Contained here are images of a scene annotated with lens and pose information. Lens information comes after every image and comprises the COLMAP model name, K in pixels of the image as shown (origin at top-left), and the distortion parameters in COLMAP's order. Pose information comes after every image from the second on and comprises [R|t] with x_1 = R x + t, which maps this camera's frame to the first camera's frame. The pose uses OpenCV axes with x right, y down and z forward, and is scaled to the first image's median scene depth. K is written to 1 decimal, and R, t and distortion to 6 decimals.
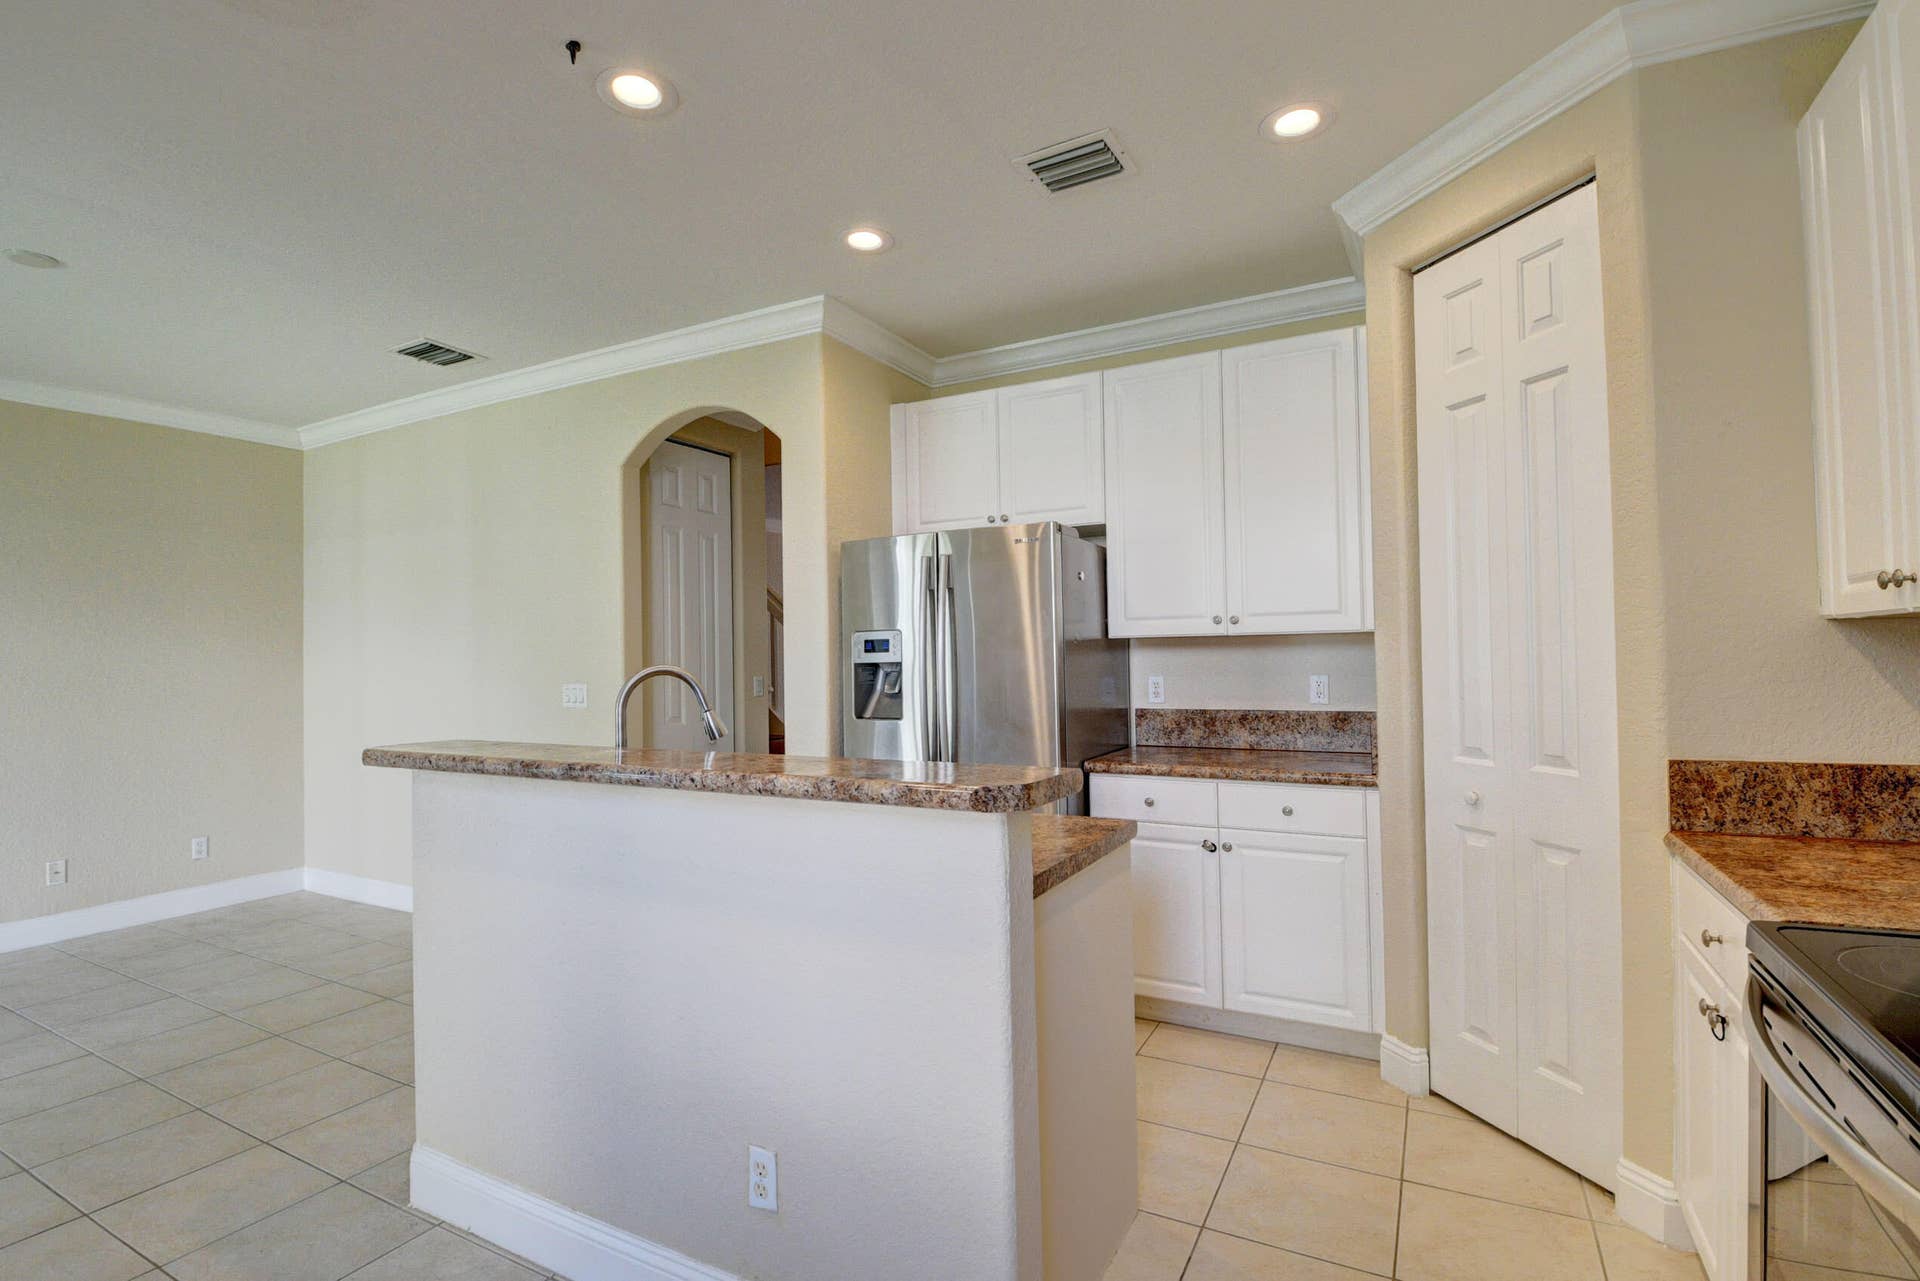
lens RADIAL K [[920.6, 0, 946.4], [0, 920.6, 649.9], [0, 0, 1]] dist [-0.000197, -0.000237]
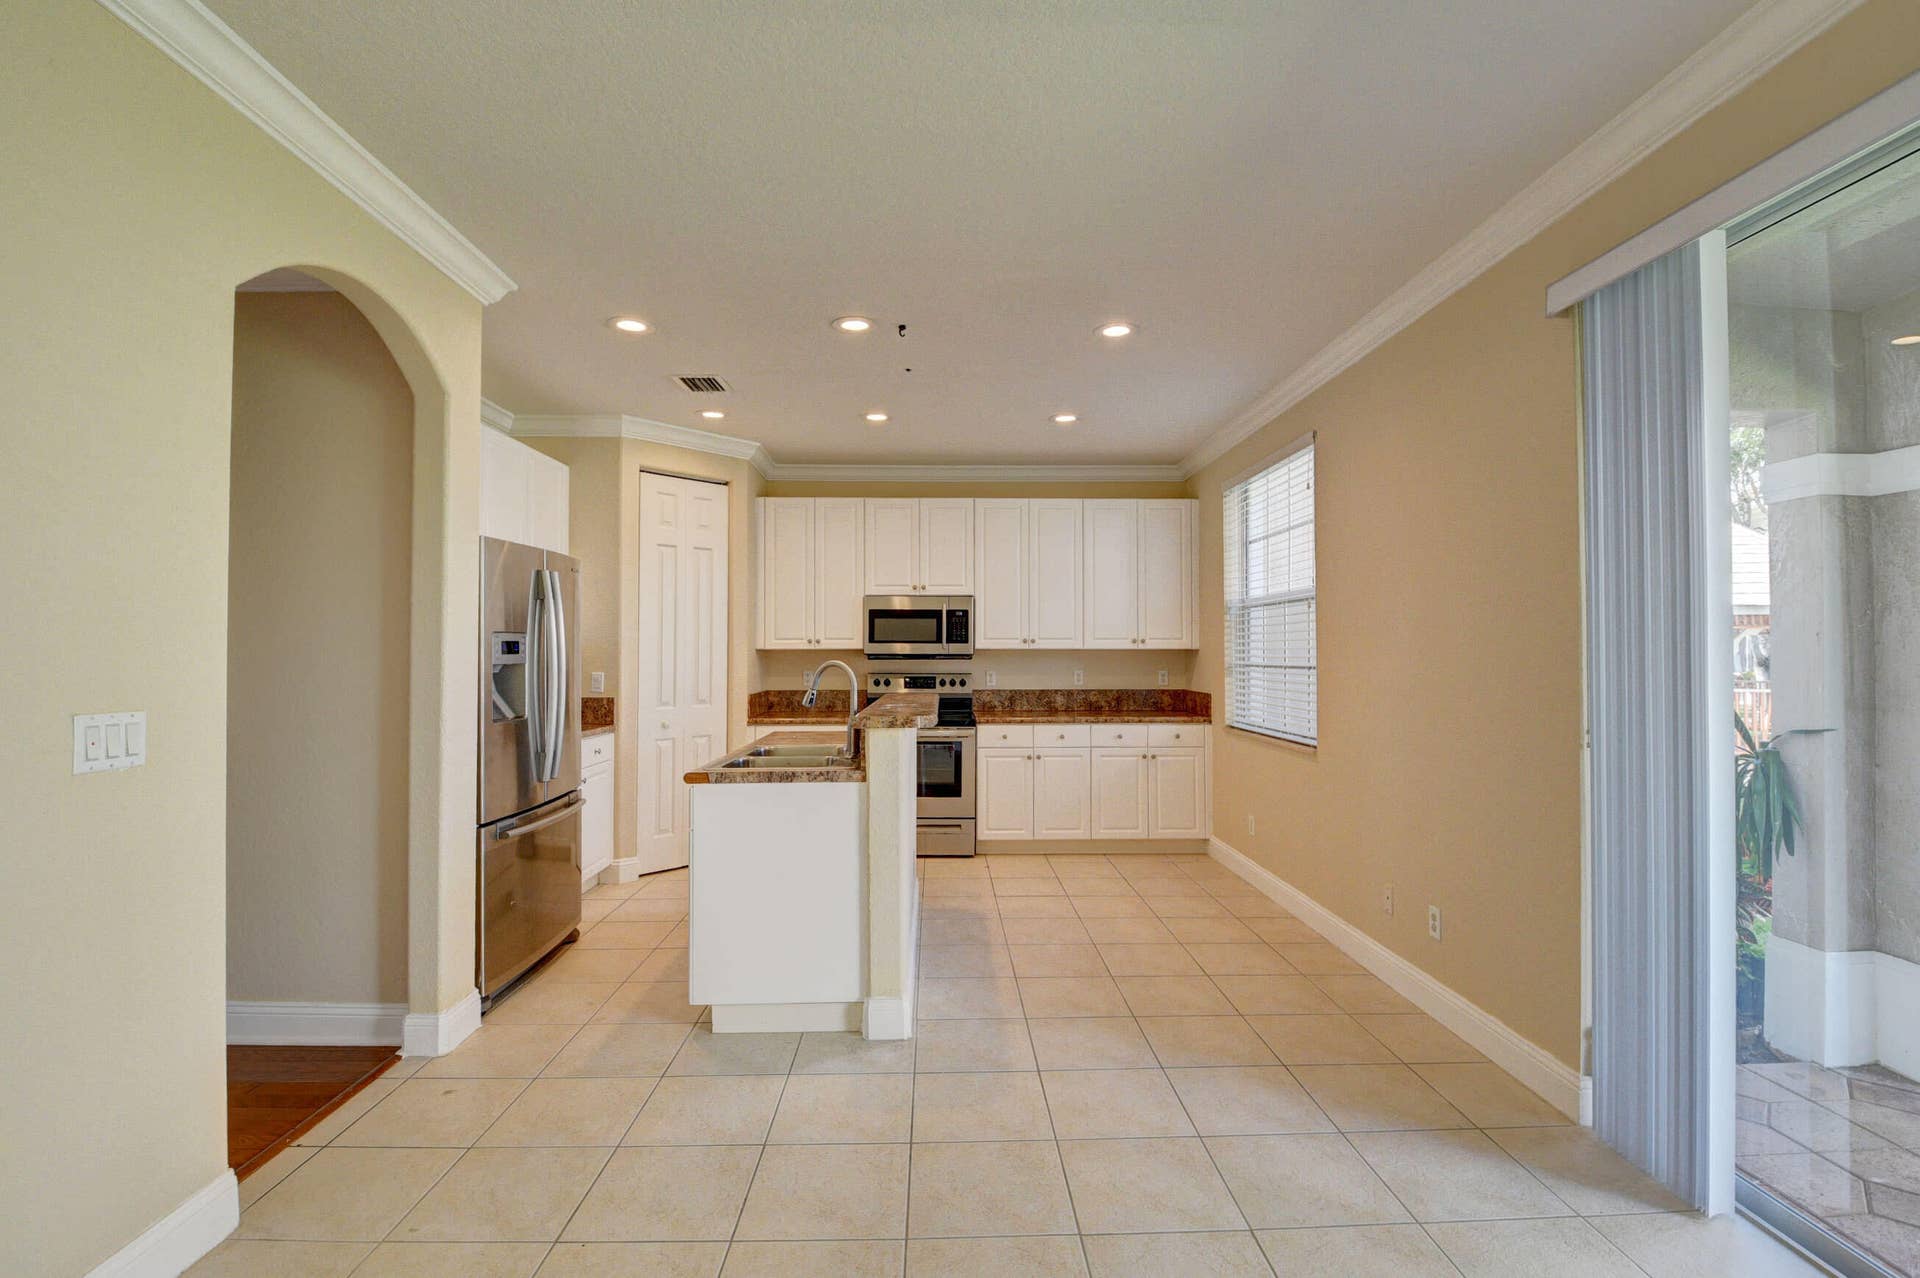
lens RADIAL K [[874.9, 0, 959.0], [0, 874.9, 637.8], [0, 0, 1]] dist [0.037192, -0.047554]
pose [[-0.504732, 0.028282, 0.862813, -1.232757], [-0.001451, 0.999434, -0.033609, 0.017868], [-0.863275, -0.018216, -0.504405, 1.122874]]
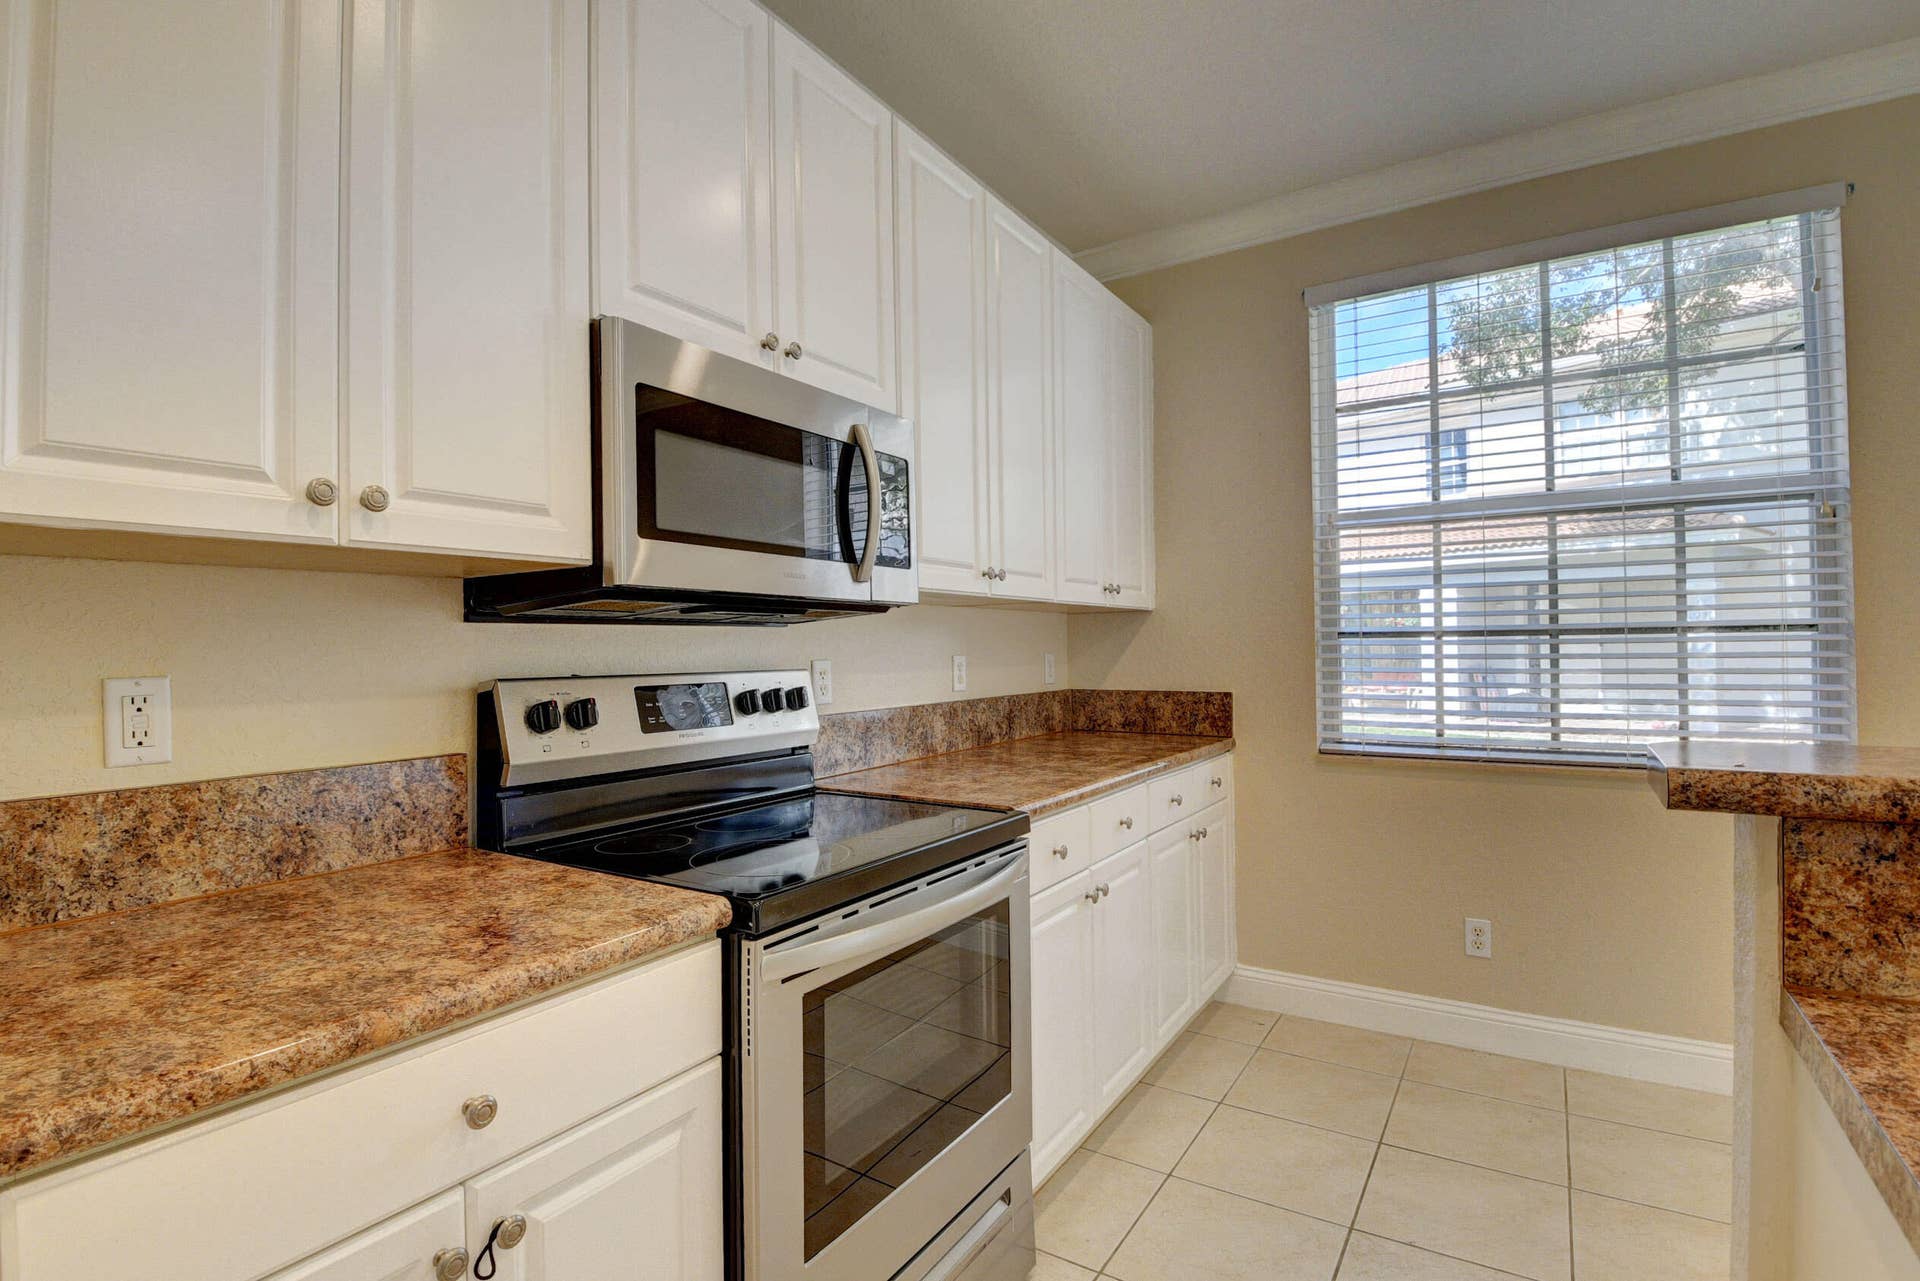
lens RADIAL K [[911.2, 0, 960.0], [0, 911.2, 640.5], [0, 0, 1]] dist [-0.017709, -0.000393]
pose [[-0.997648, 0.024758, 0.063916, 0.258954], [0.023741, 0.999580, -0.016627, 0.024798], [-0.064301, -0.015071, -0.997817, 0.765656]]
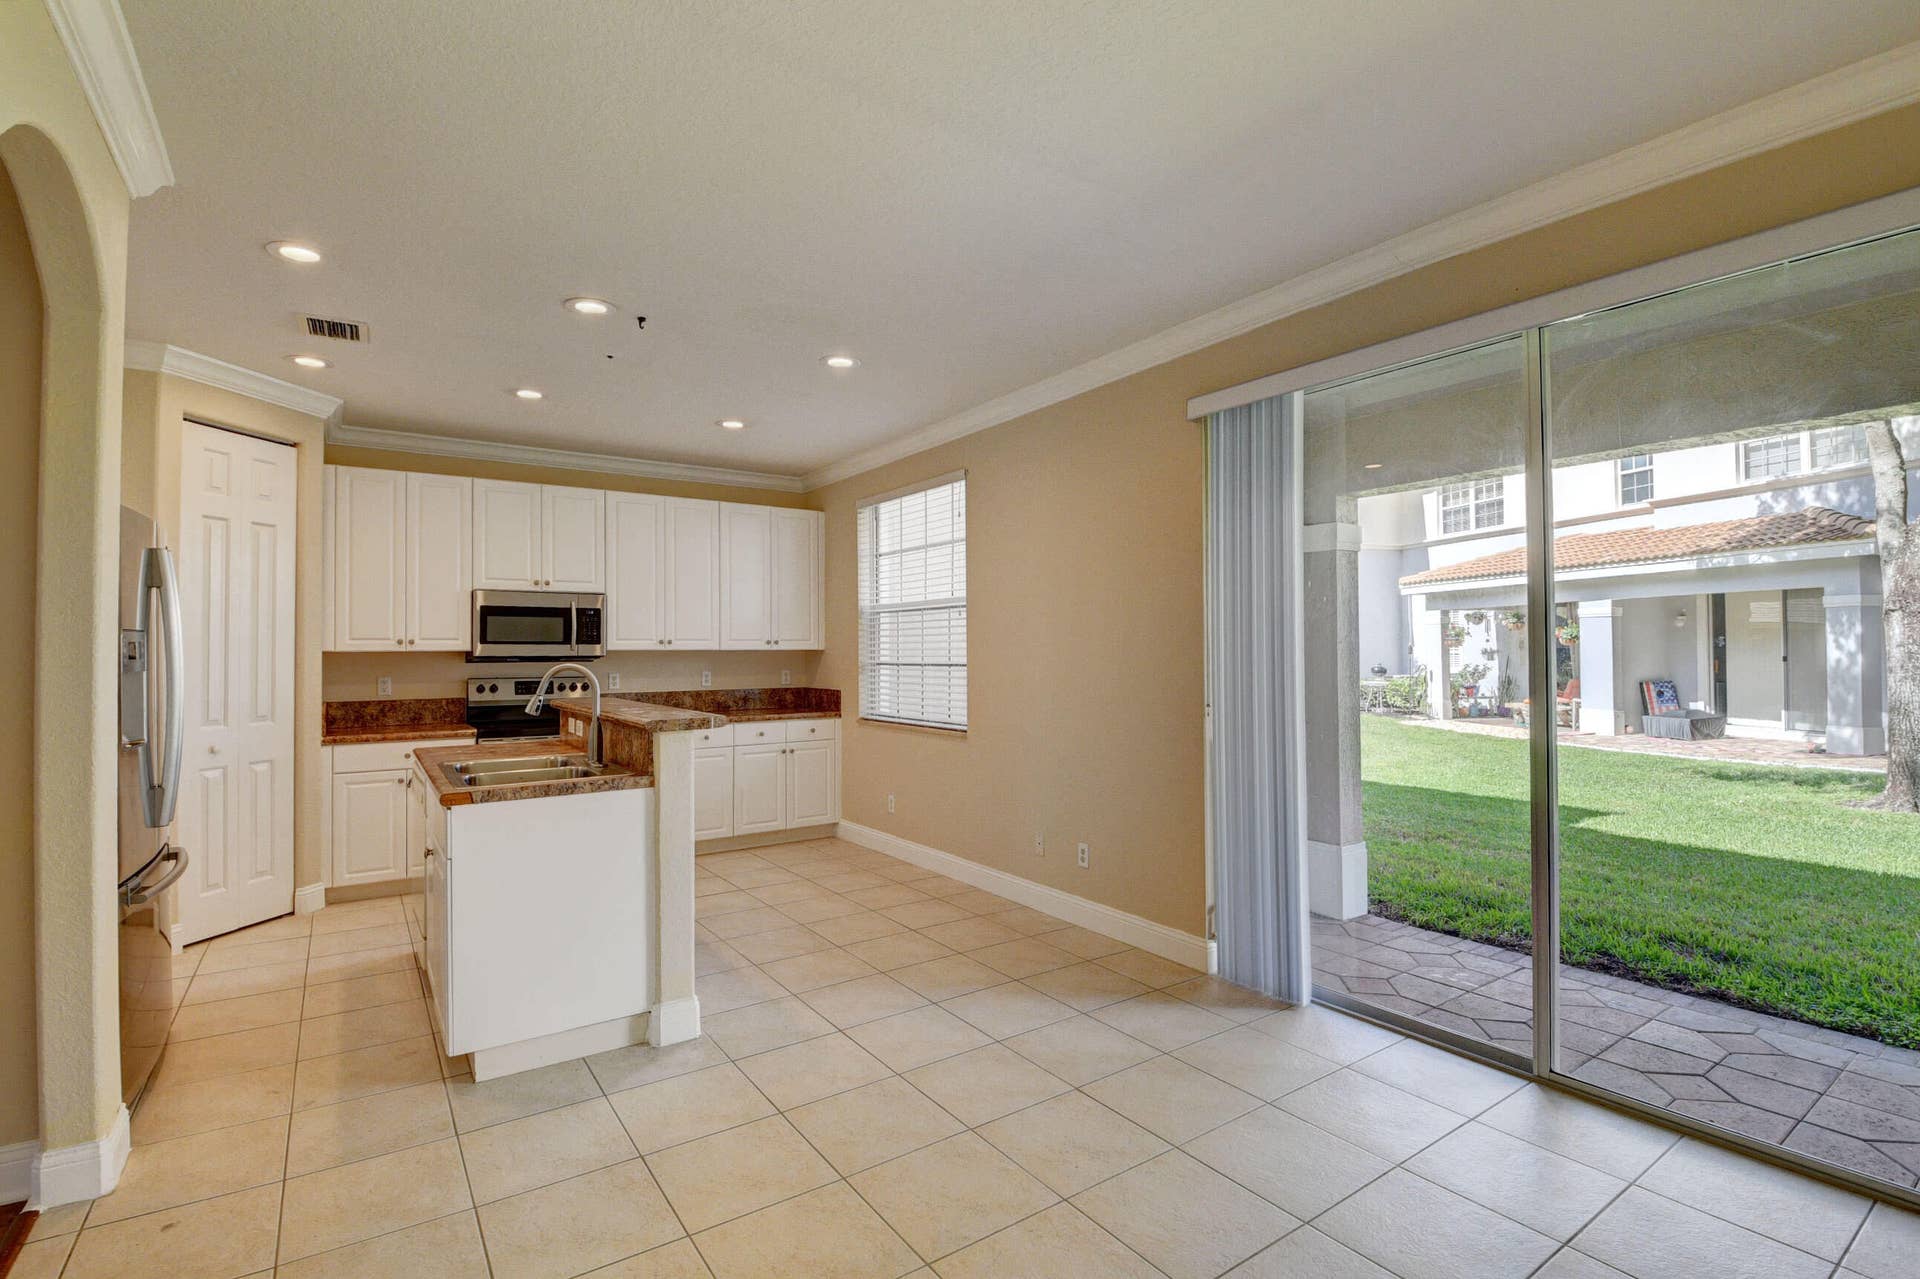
lens RADIAL K [[882.3, 0, 967.2], [0, 882.3, 637.7], [0, 0, 1]] dist [0.019791, -0.037824]
pose [[-0.897226, 0.024808, 0.440874, -1.076111], [0.012682, 0.999456, -0.030432, 0.016908], [-0.441389, -0.021713, -0.897053, 1.420913]]
